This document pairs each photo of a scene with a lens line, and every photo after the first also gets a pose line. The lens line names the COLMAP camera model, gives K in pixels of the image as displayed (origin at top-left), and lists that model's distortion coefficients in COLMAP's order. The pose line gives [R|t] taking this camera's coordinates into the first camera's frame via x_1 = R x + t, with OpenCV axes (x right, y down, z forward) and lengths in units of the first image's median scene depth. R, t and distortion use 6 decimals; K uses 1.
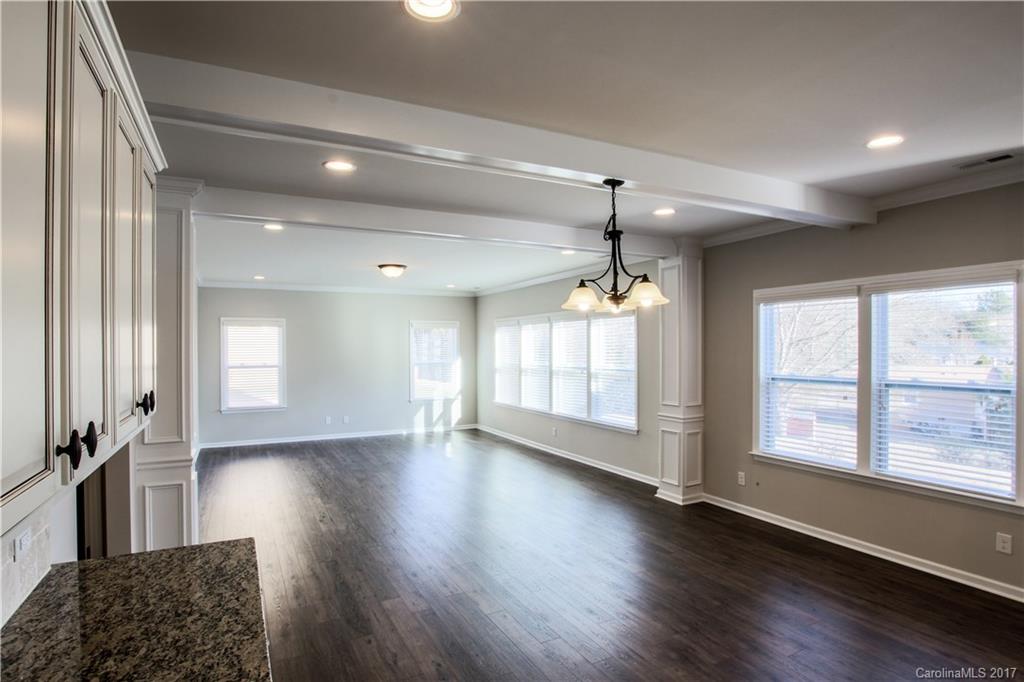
lens RADIAL K [[534.8, 0, 510.9], [0, 534.8, 345.2], [0, 0, 1]] dist [-0.031329, 0.003135]
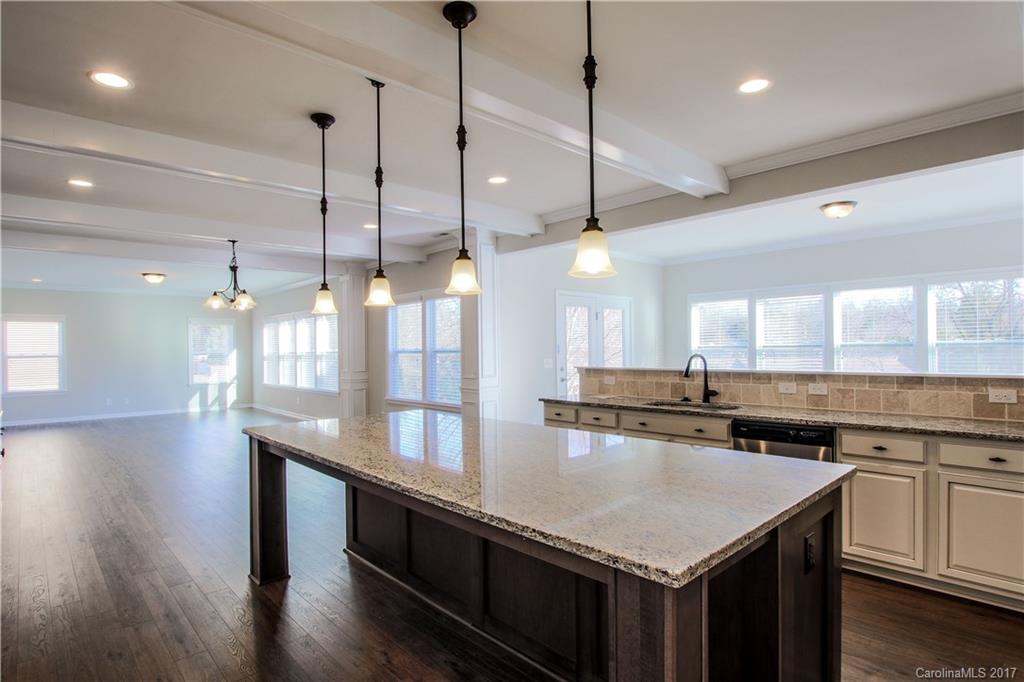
lens RADIAL K [[534.8, 0, 503.8], [0, 534.8, 346.2], [0, 0, 1]] dist [-0.031329, 0.003135]
pose [[0.965727, -0.008523, 0.259421, 0.229558], [0.008856, 0.999961, -0.000113, 0.029069], [-0.259410, 0.002407, 0.965764, -0.395824]]
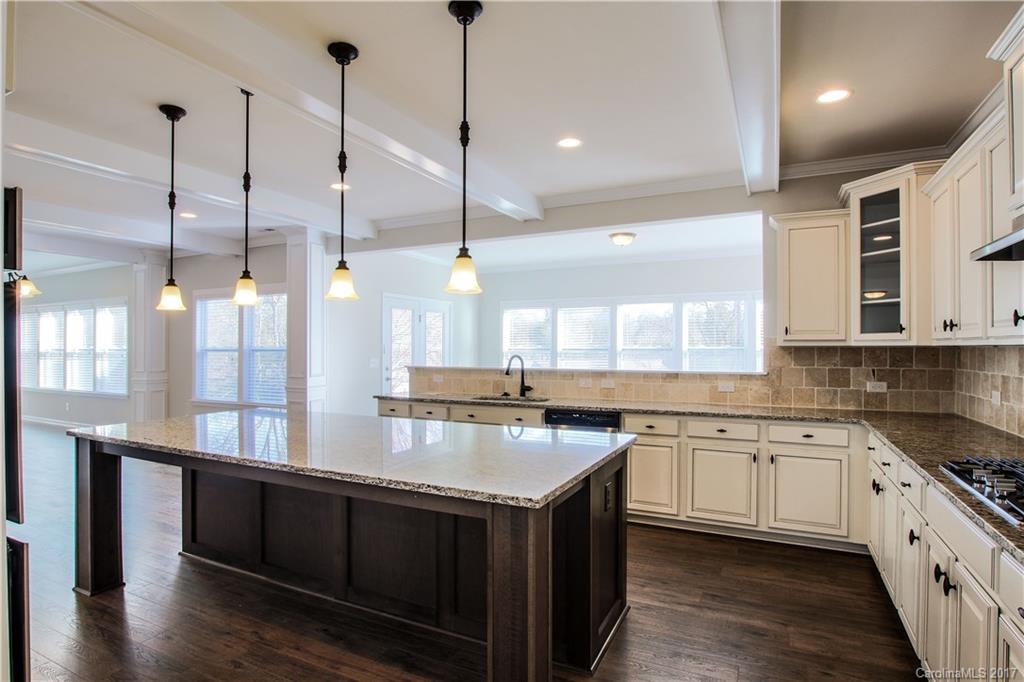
lens RADIAL K [[534.8, 0, 510.2], [0, 534.8, 346.6], [0, 0, 1]] dist [-0.031329, 0.003135]
pose [[0.808809, 0.005230, 0.588048, 0.183515], [-0.006026, 0.999982, -0.000607, 0.029198], [-0.588040, -0.003053, 0.808826, -0.431096]]
